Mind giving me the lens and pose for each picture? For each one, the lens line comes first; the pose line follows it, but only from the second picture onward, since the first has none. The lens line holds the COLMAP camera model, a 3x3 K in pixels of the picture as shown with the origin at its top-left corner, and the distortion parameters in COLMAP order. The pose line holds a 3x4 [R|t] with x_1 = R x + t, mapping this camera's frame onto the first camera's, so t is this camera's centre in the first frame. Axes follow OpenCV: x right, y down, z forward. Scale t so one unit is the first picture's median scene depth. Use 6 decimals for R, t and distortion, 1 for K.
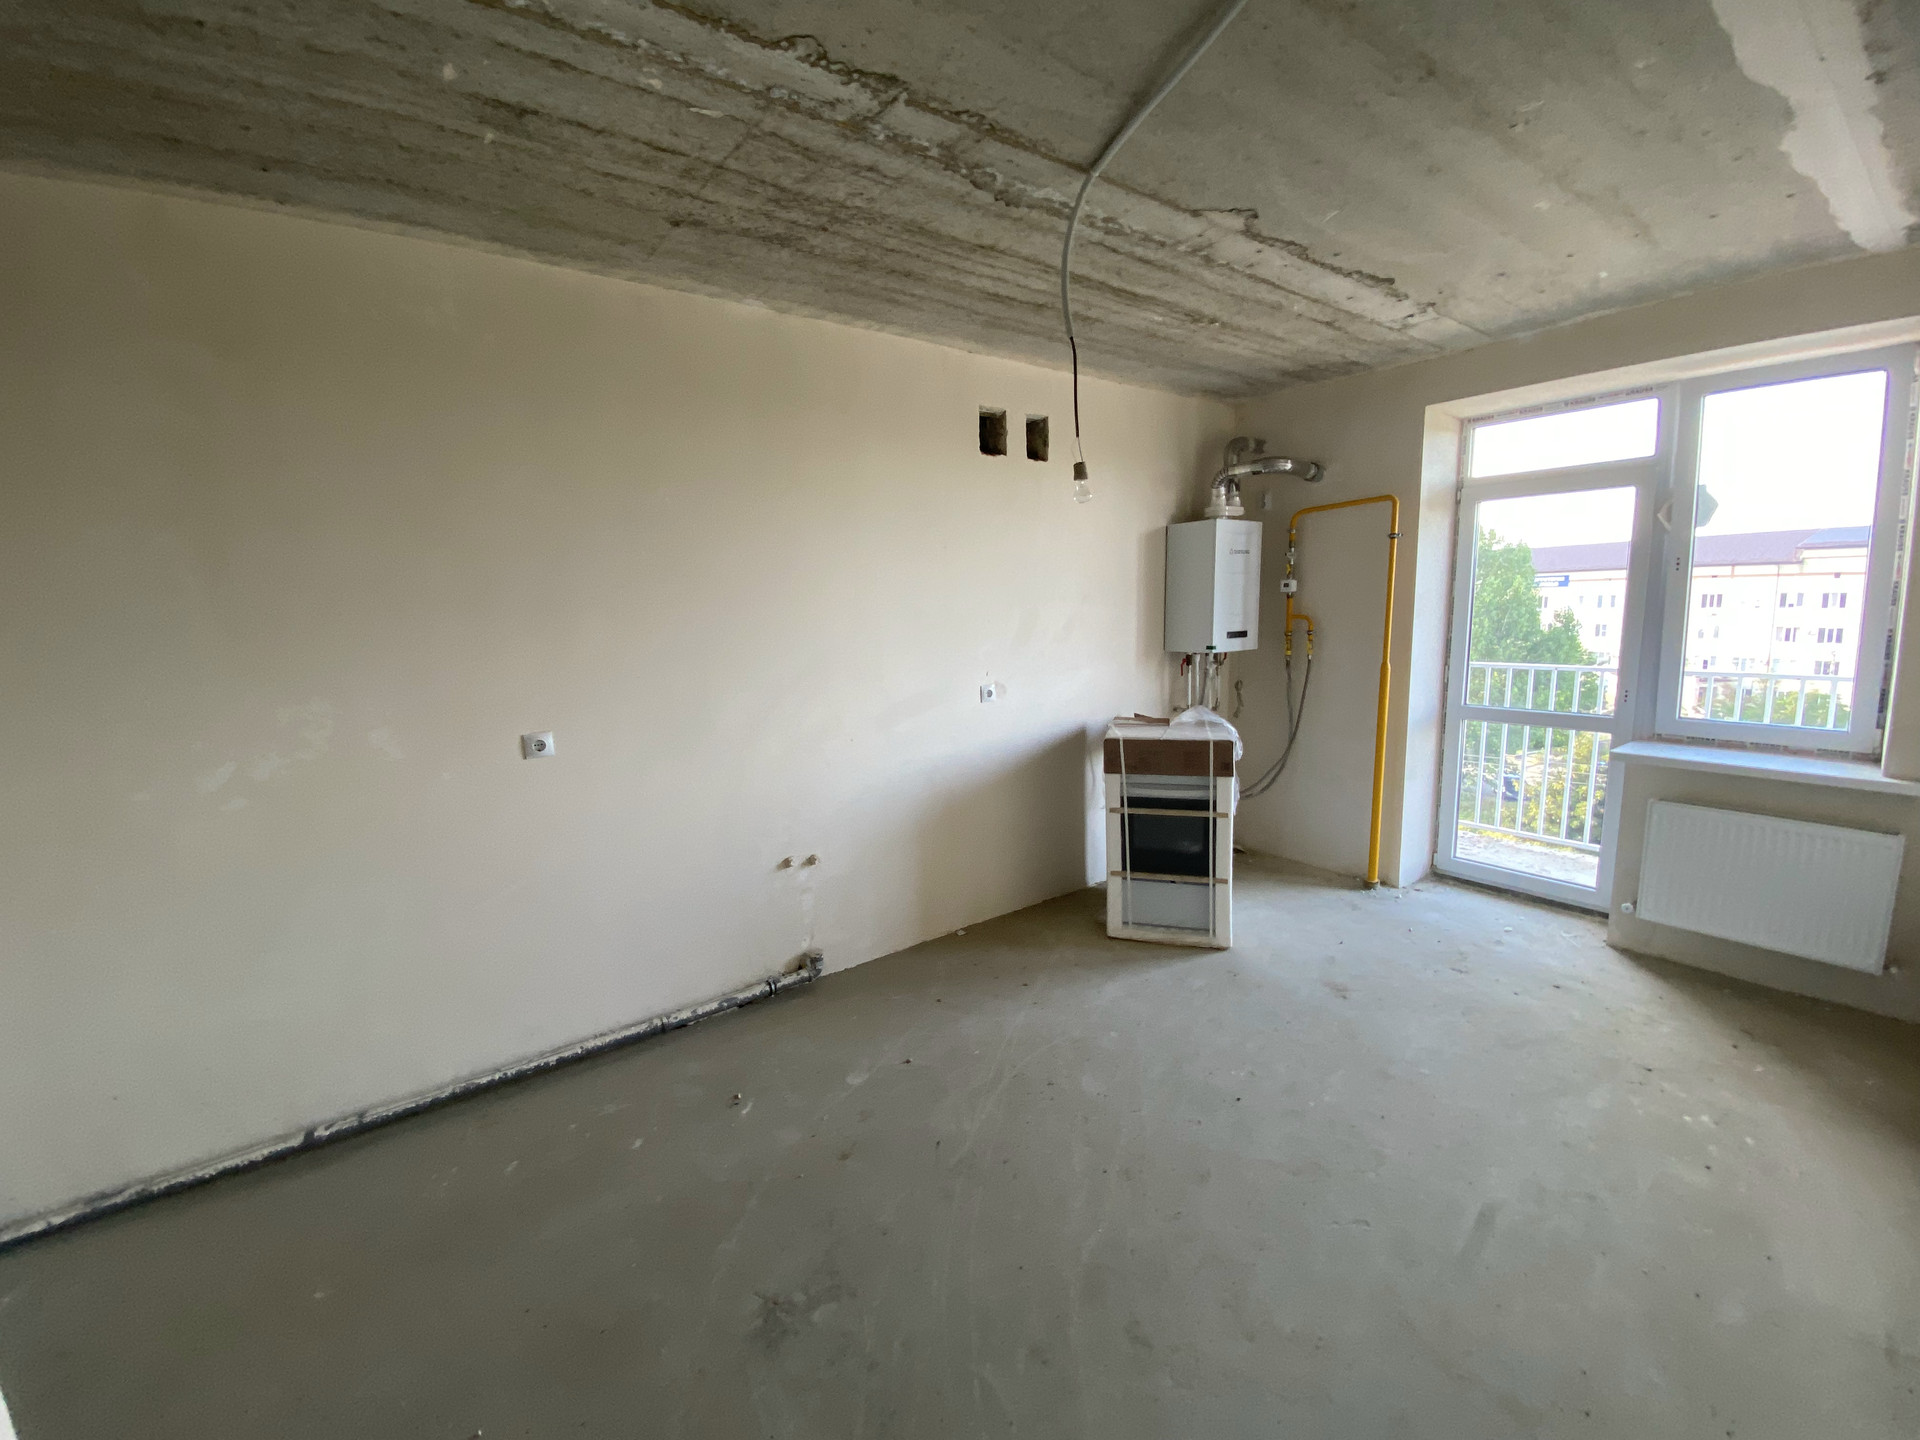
lens RADIAL K [[773.8, 0, 962.5], [0, 773.8, 710.3], [0, 0, 1]] dist [0.010107, -0.015001]
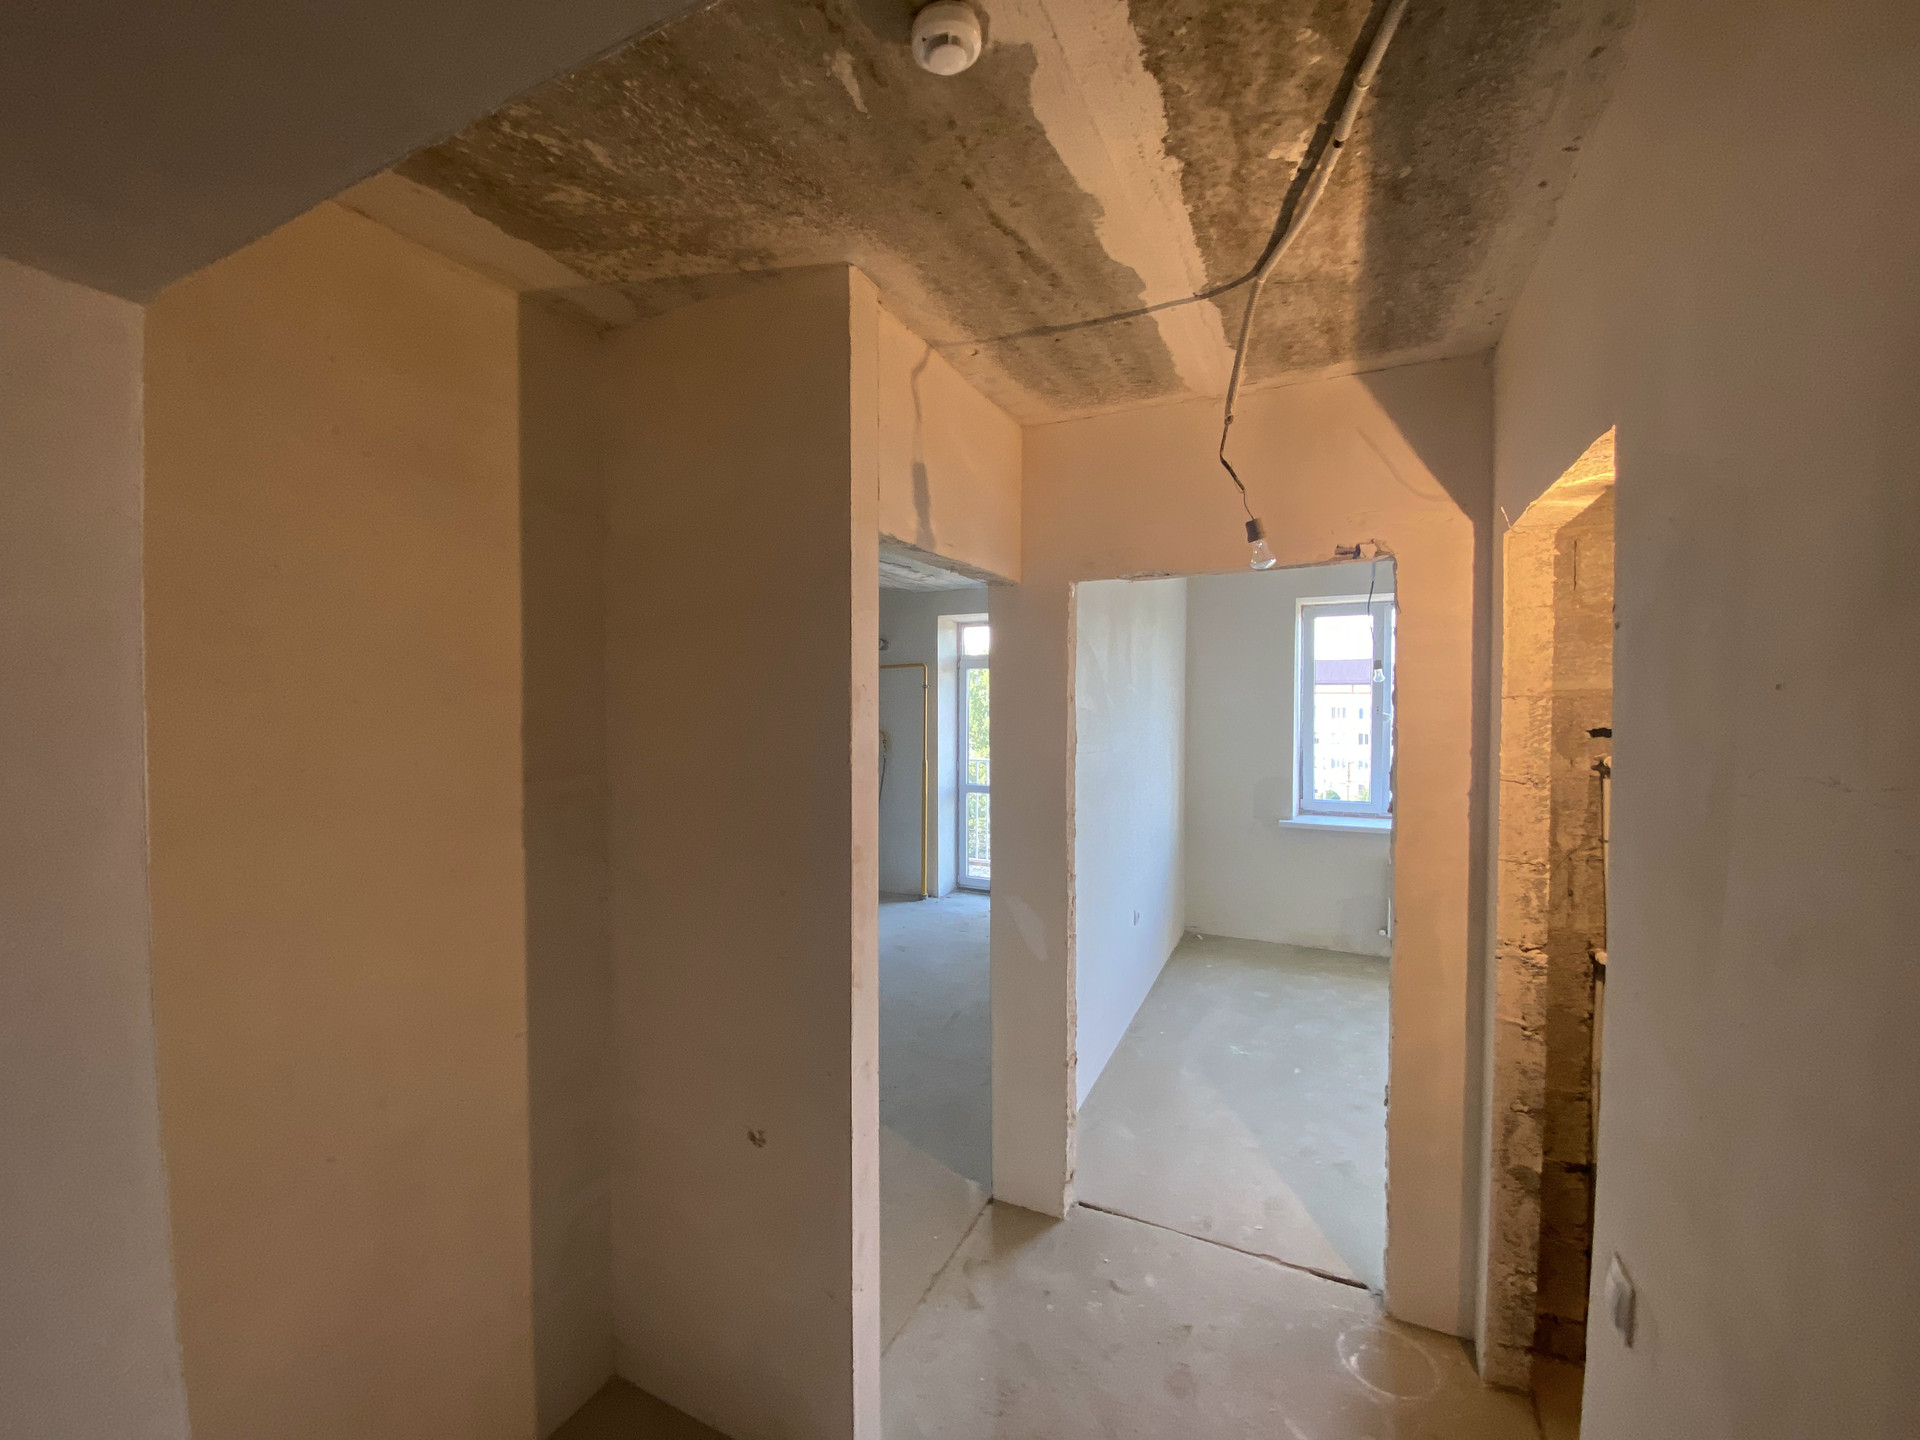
lens RADIAL K [[773.8, 0, 961.1], [0, 773.8, 715.6], [0, 0, 1]] dist [0.010107, -0.015001]
pose [[0.881254, 0.016530, 0.472353, -0.181381], [0.040681, 0.993027, -0.110649, 0.033076], [-0.470888, 0.116725, 0.874437, -0.521871]]
